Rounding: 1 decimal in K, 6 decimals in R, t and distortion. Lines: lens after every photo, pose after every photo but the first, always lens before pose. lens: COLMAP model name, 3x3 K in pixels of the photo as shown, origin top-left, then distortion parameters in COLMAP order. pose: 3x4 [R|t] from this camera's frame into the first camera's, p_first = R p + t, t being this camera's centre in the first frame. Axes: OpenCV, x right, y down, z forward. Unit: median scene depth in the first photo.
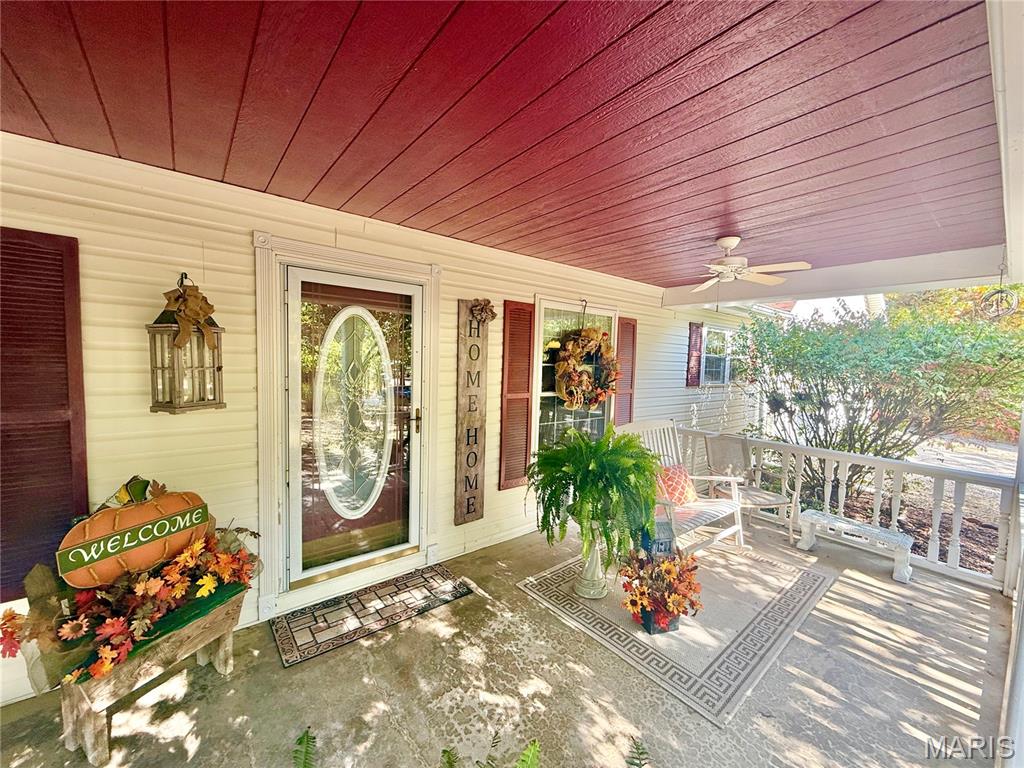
lens RADIAL K [[405.9, 0, 509.0], [0, 405.9, 385.0], [0, 0, 1]] dist [-0.000766, 0.000399]
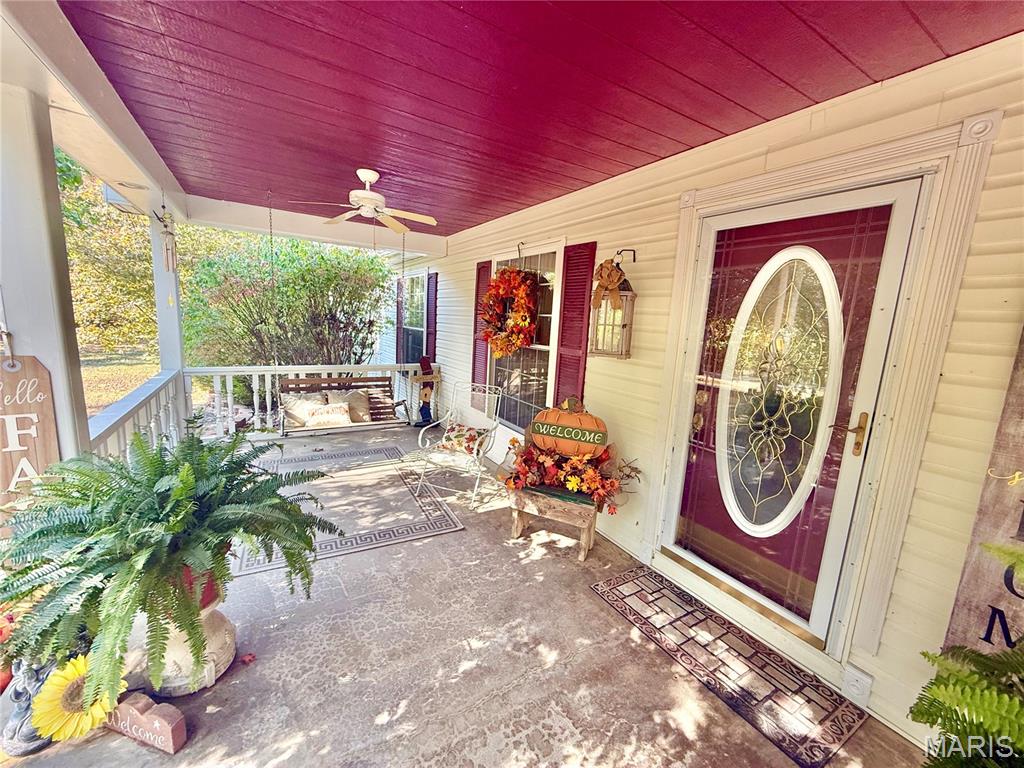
lens RADIAL K [[405.9, 0, 510.8], [0, 405.9, 385.8], [0, 0, 1]] dist [-0.000766, 0.000399]
pose [[-0.125314, 0.129025, -0.983691, 0.399056], [-0.121120, 0.982101, 0.144247, -0.000145], [0.984696, 0.137221, -0.107444, 0.613674]]
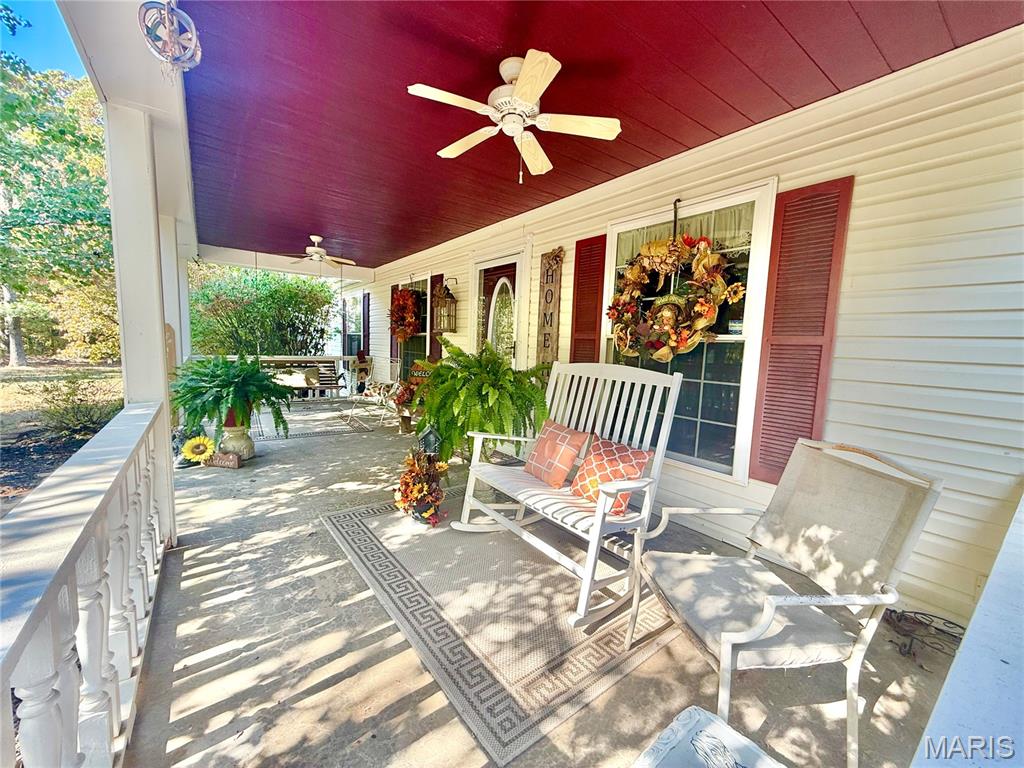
lens RADIAL K [[405.9, 0, 511.6], [0, 405.9, 383.9], [0, 0, 1]] dist [-0.000766, 0.000399]
pose [[-0.030364, 0.071426, -0.996984, 1.289927], [-0.100699, 0.992150, 0.074146, 0.109975], [0.994454, 0.102646, -0.022933, 1.102997]]
